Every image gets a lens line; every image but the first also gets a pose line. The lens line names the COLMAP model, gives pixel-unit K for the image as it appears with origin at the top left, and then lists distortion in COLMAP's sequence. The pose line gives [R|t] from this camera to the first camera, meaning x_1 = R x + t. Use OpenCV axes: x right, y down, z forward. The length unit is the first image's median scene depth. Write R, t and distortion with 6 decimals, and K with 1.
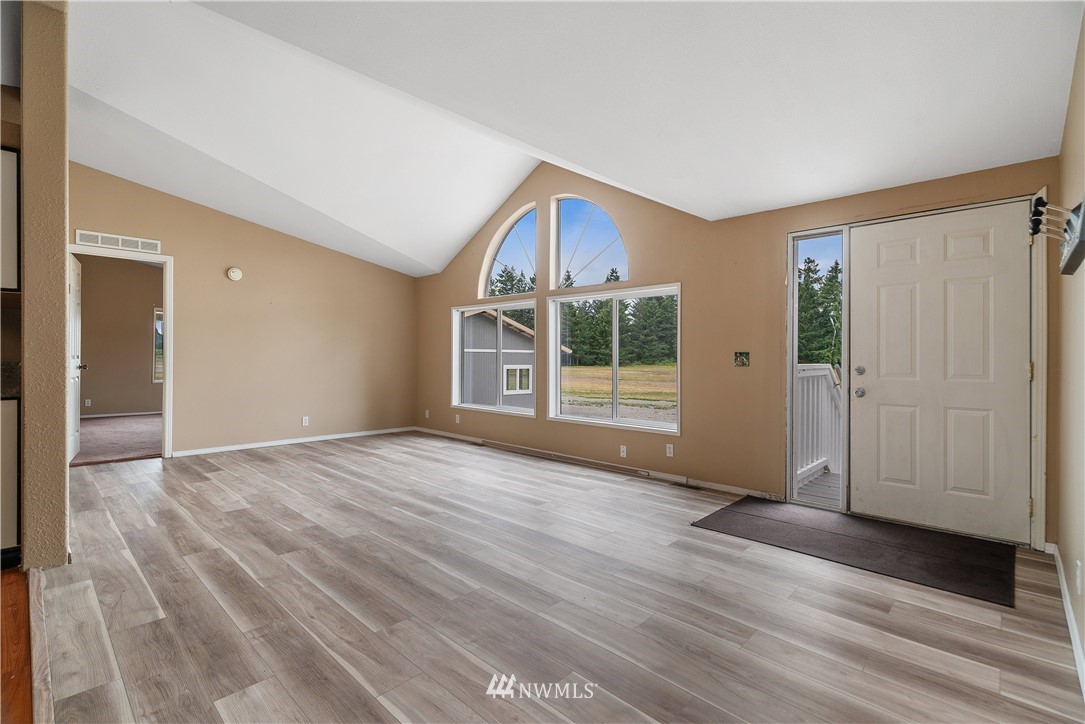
lens RADIAL K [[490.9, 0, 542.5], [0, 490.9, 362.0], [0, 0, 1]] dist [0.001382, -0.000119]
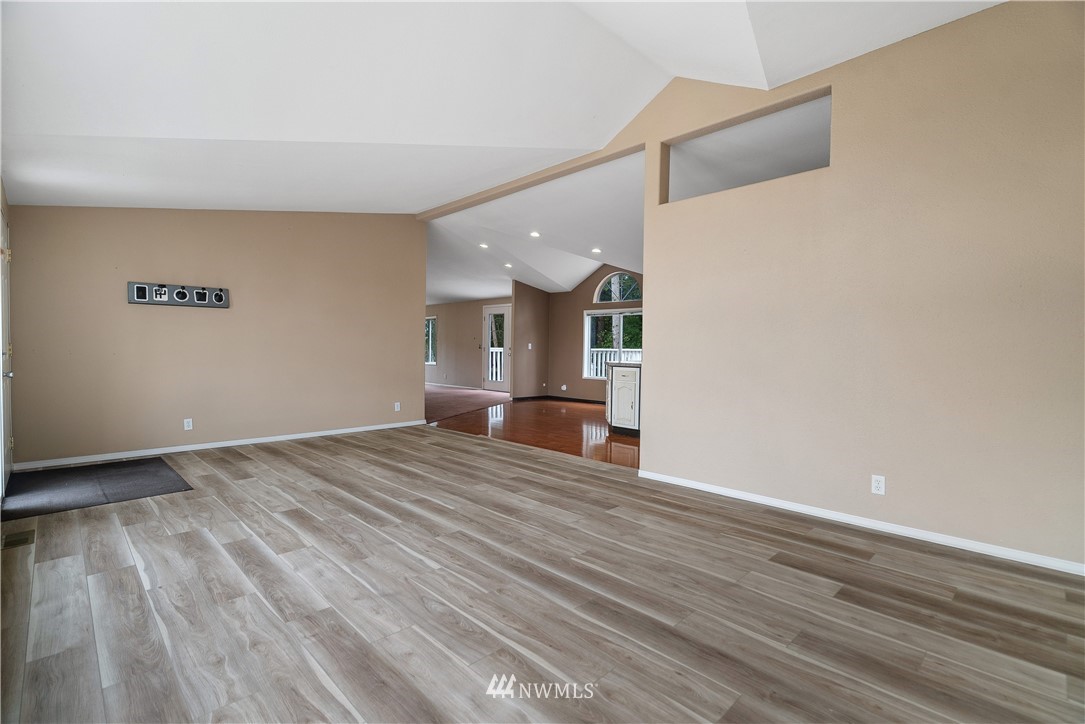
lens RADIAL K [[490.9, 0, 542.5], [0, 490.9, 362.0], [0, 0, 1]] dist [0.001382, -0.000119]
pose [[-0.999234, -0.017225, 0.035134, -0.525192], [-0.015994, 0.999259, 0.035021, -0.018727], [-0.035712, 0.034433, -0.998769, 2.009511]]
